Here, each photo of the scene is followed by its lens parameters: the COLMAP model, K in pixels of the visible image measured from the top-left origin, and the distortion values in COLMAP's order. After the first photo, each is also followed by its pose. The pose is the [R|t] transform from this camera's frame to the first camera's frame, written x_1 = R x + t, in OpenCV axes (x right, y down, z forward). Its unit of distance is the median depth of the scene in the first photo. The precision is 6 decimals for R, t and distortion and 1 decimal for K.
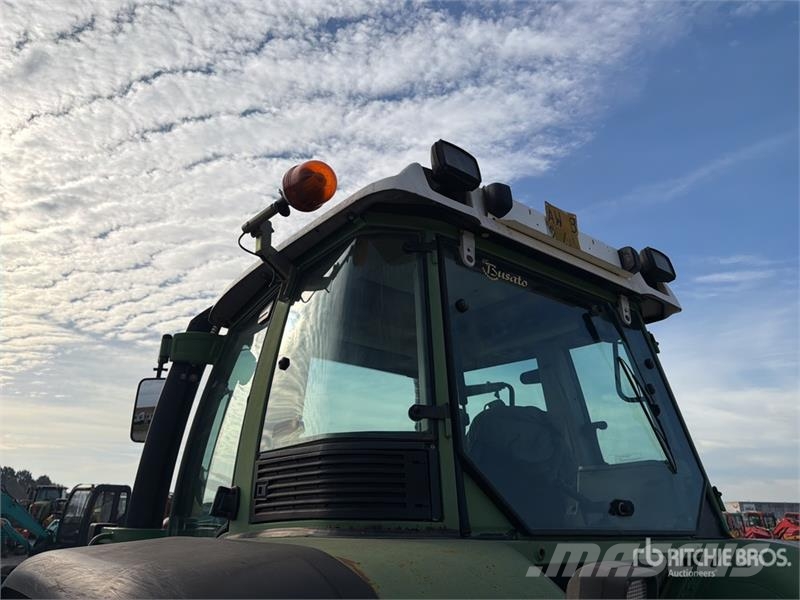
lens RADIAL K [[570.1, 0, 399.3], [0, 570.1, 300.5], [0, 0, 1]] dist [0.058763, -0.077269]
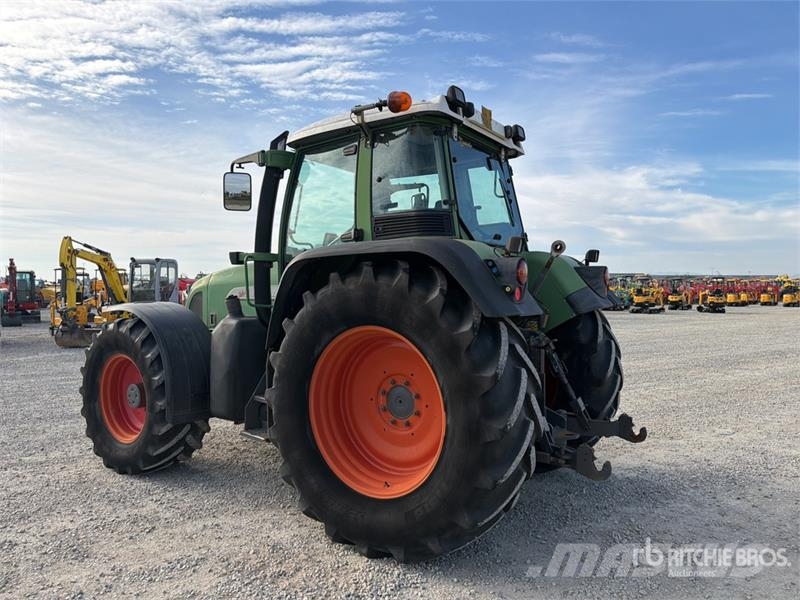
lens RADIAL K [[570.1, 0, 399.3], [0, 570.1, 300.5], [0, 0, 1]] dist [0.058763, -0.077269]
pose [[0.951027, -0.025605, 0.308045, -0.753237], [-0.088567, 0.932207, 0.350921, -0.224007], [-0.296147, -0.361018, 0.884287, -1.140001]]
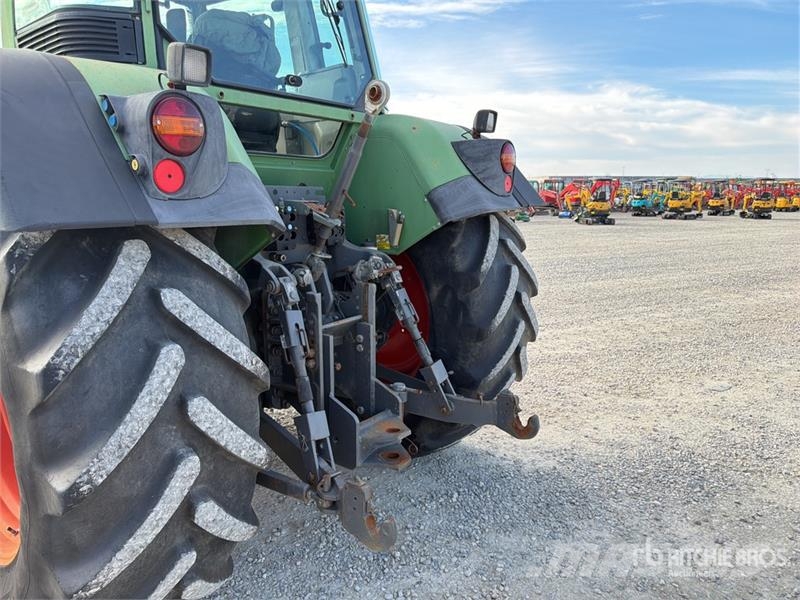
lens RADIAL K [[570.1, 0, 399.3], [0, 570.1, 300.5], [0, 0, 1]] dist [0.058763, -0.077269]
pose [[0.968358, -0.064667, 0.241041, 0.207909], [-0.067636, 0.861696, 0.502897, 0.060860], [-0.240224, -0.503288, 0.830057, -0.518430]]
